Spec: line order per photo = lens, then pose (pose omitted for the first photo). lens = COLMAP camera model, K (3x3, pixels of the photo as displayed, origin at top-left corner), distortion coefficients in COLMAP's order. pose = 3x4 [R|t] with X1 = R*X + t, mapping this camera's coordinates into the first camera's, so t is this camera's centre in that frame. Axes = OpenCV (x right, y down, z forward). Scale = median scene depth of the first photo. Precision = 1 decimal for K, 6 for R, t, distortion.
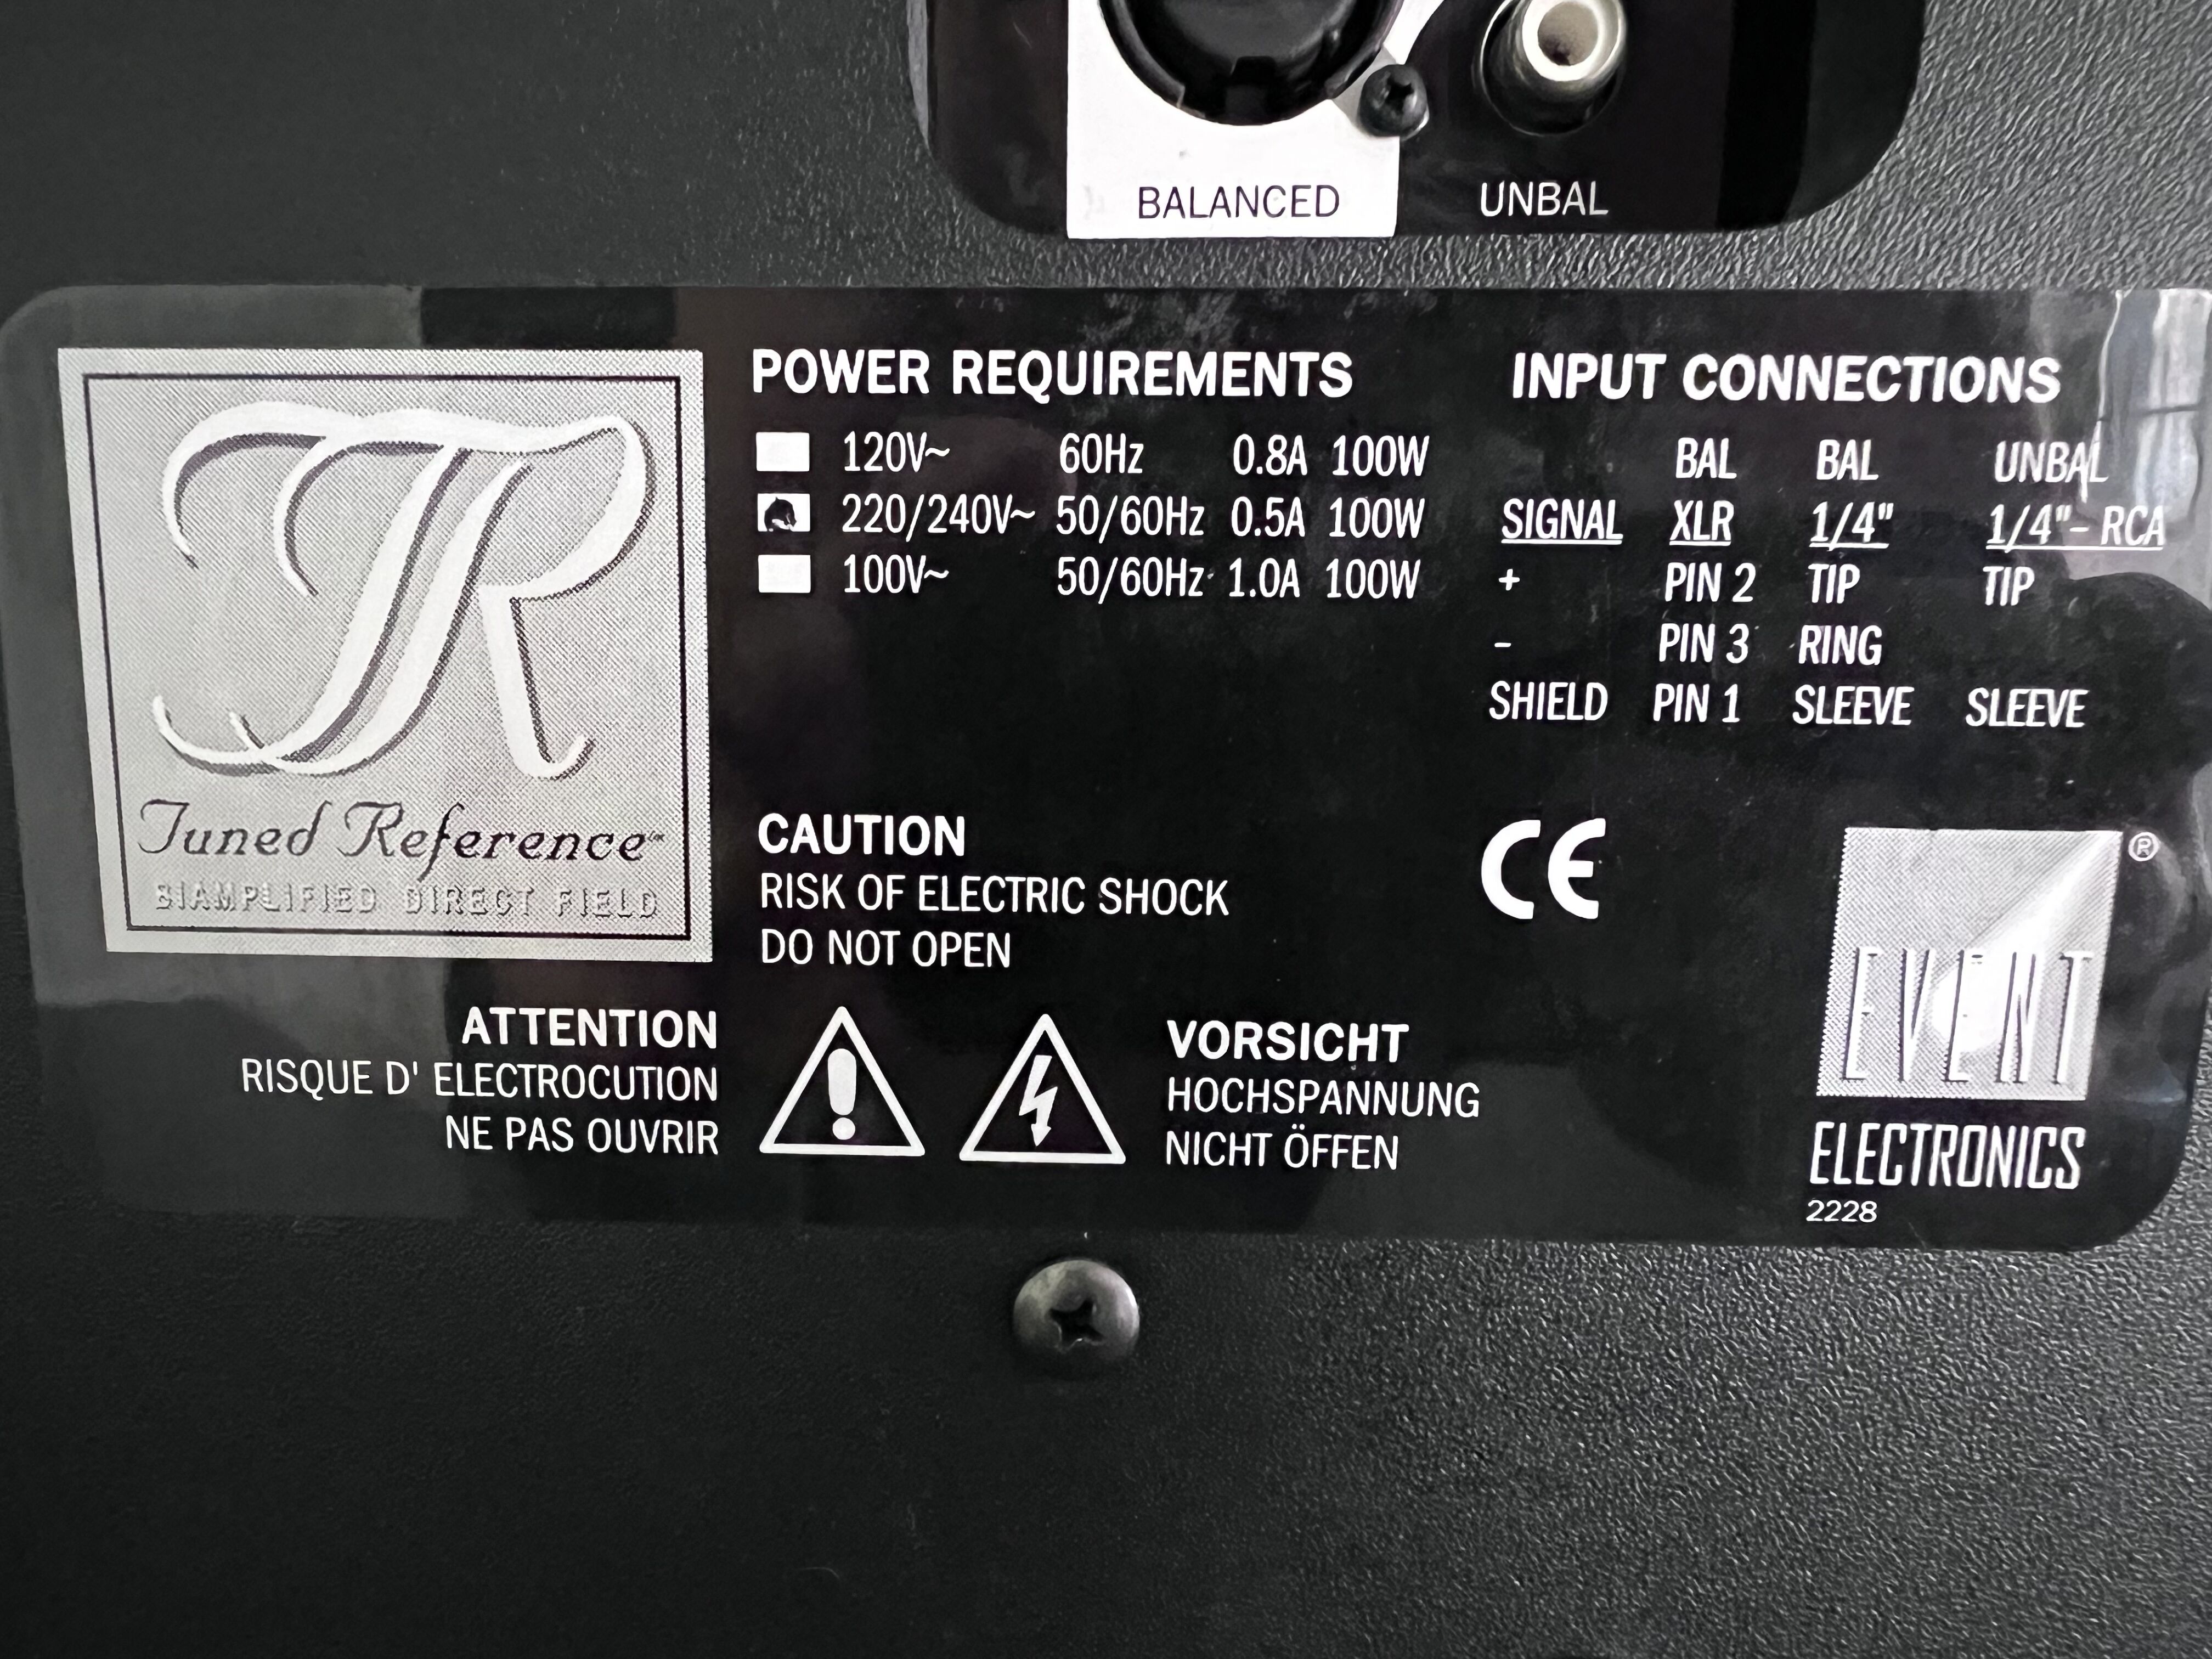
lens RADIAL K [[1222.1, 0, 1106.0], [0, 1222.1, 829.5], [0, 0, 1]] dist [-0.001647, -0.003019]
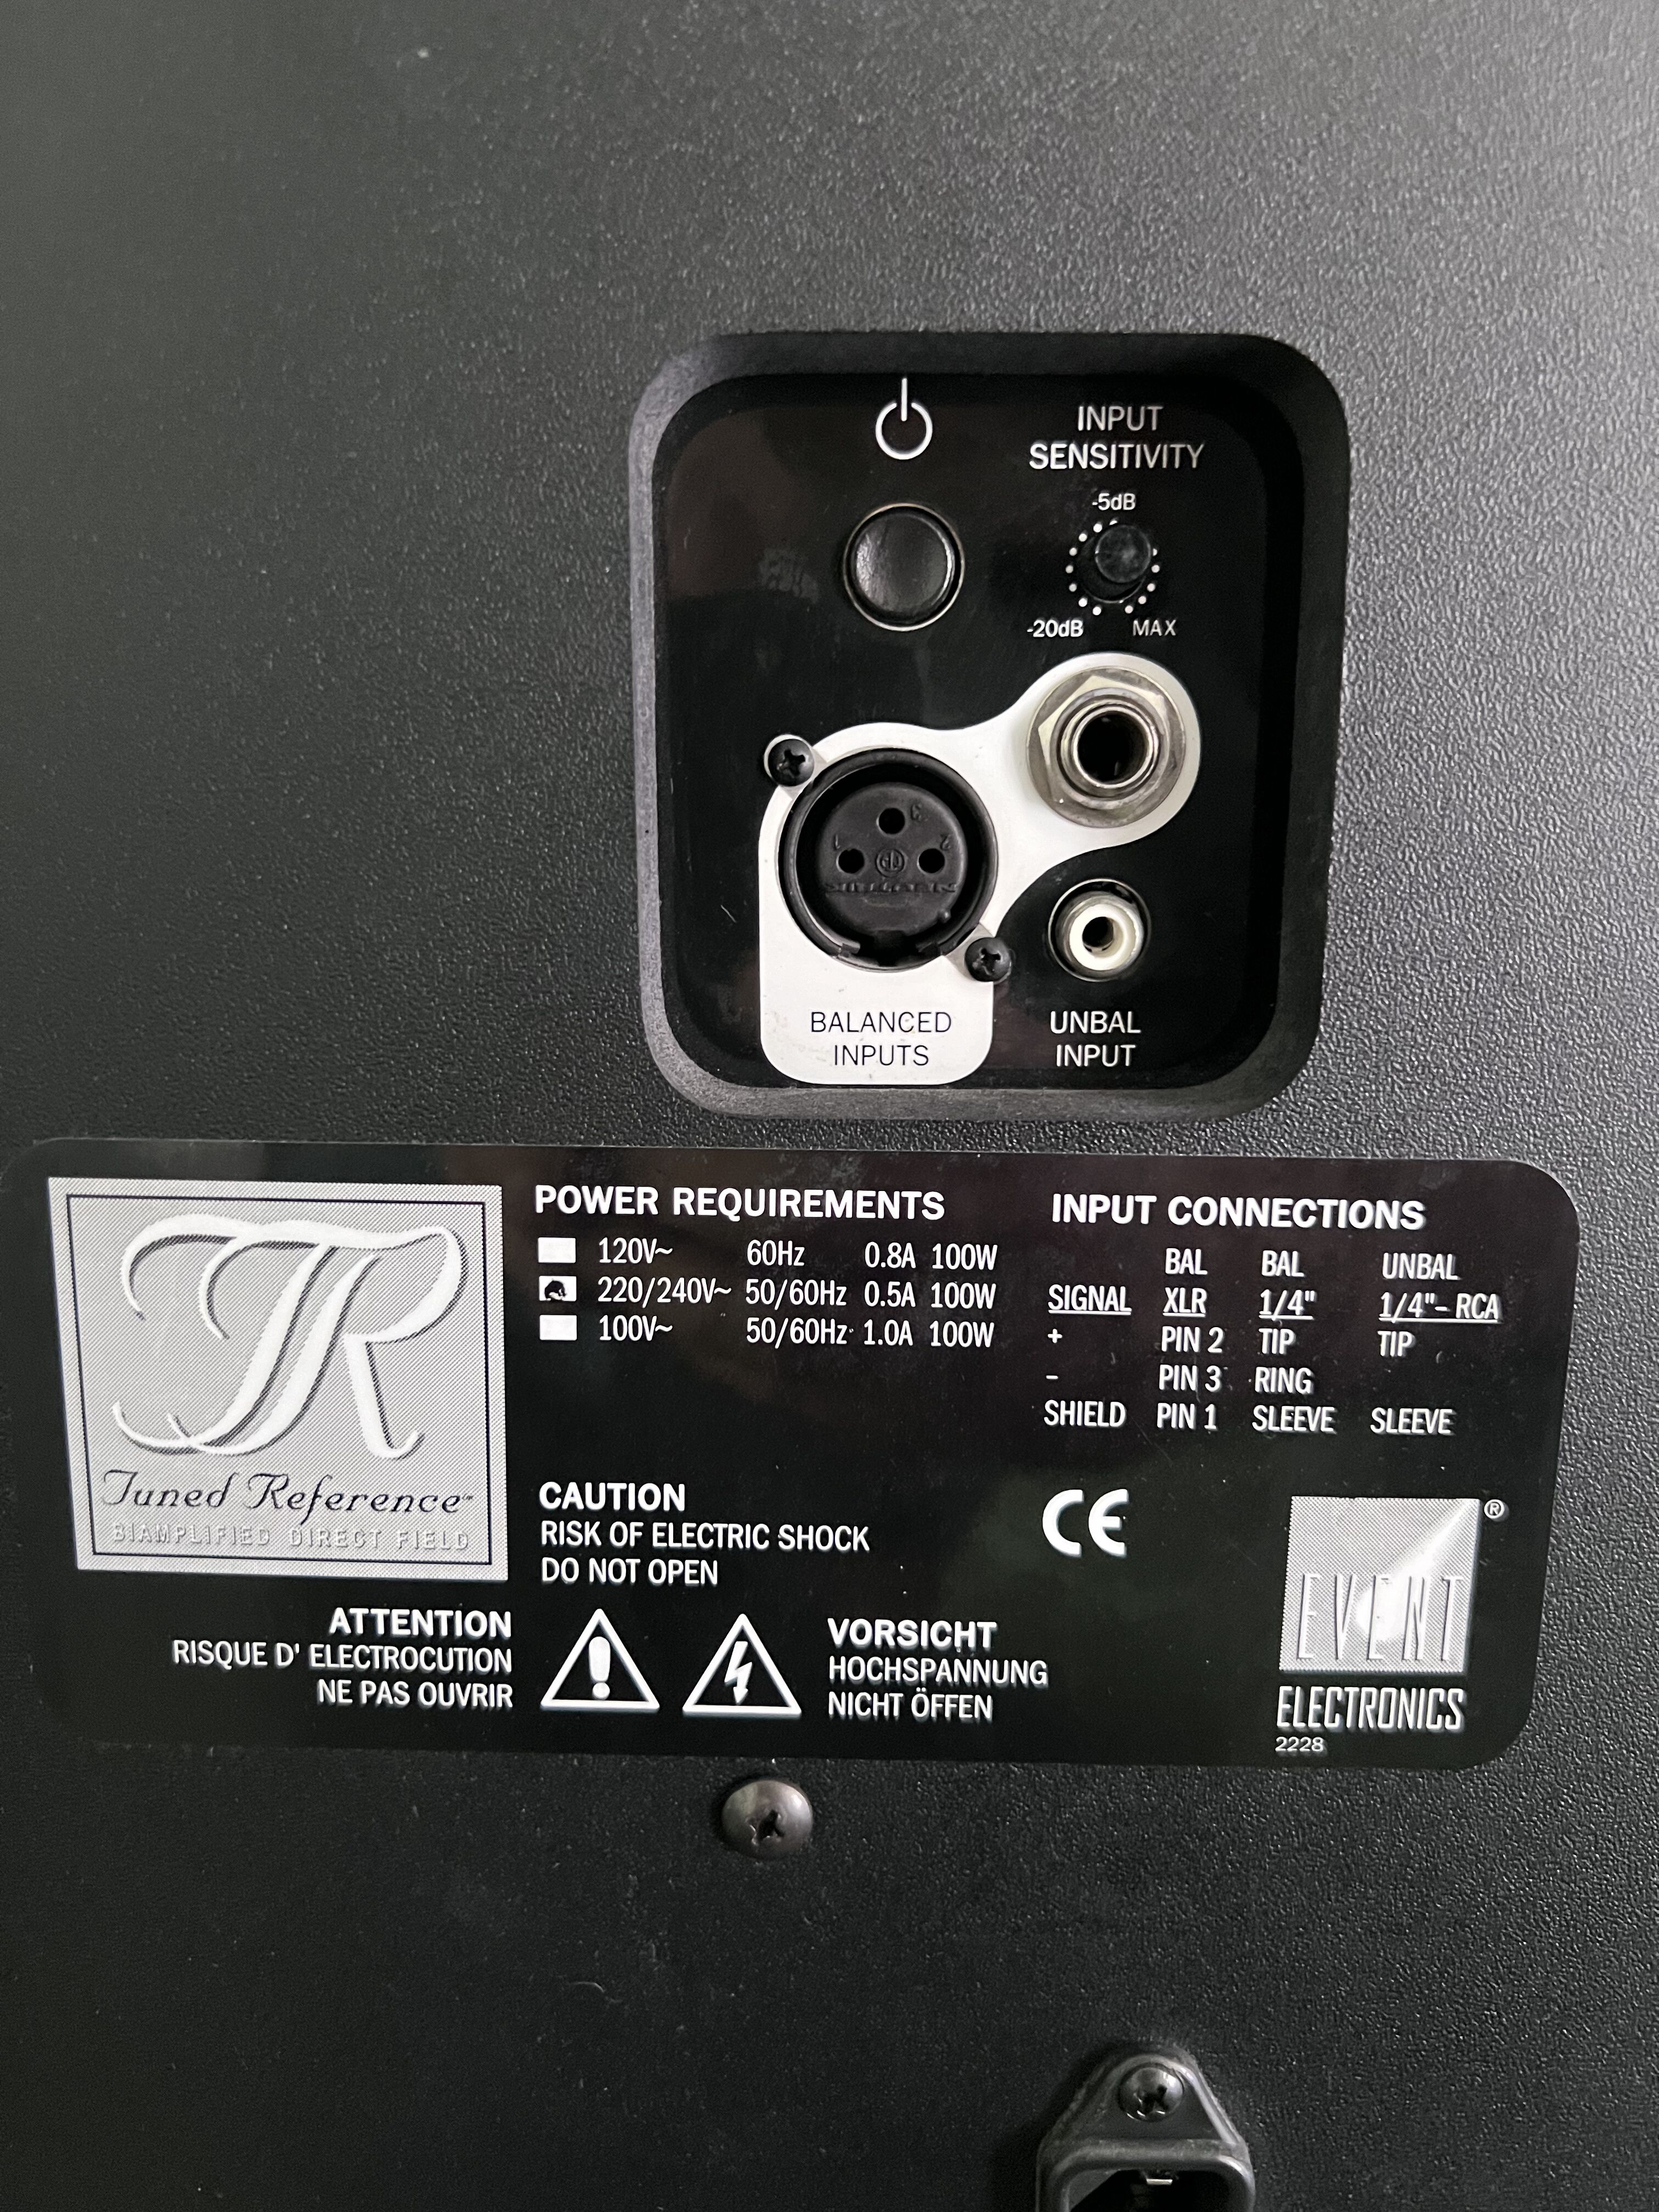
lens RADIAL K [[1683.5, 0, 832.7], [0, 1683.5, 1149.5], [0, 0, 1]] dist [-0.005256, 0.003358]
pose [[0.997360, 0.013330, 0.071385, -0.089105], [0.016959, 0.913076, -0.407436, 0.442319], [-0.070611, 0.407571, 0.910439, -0.982781]]
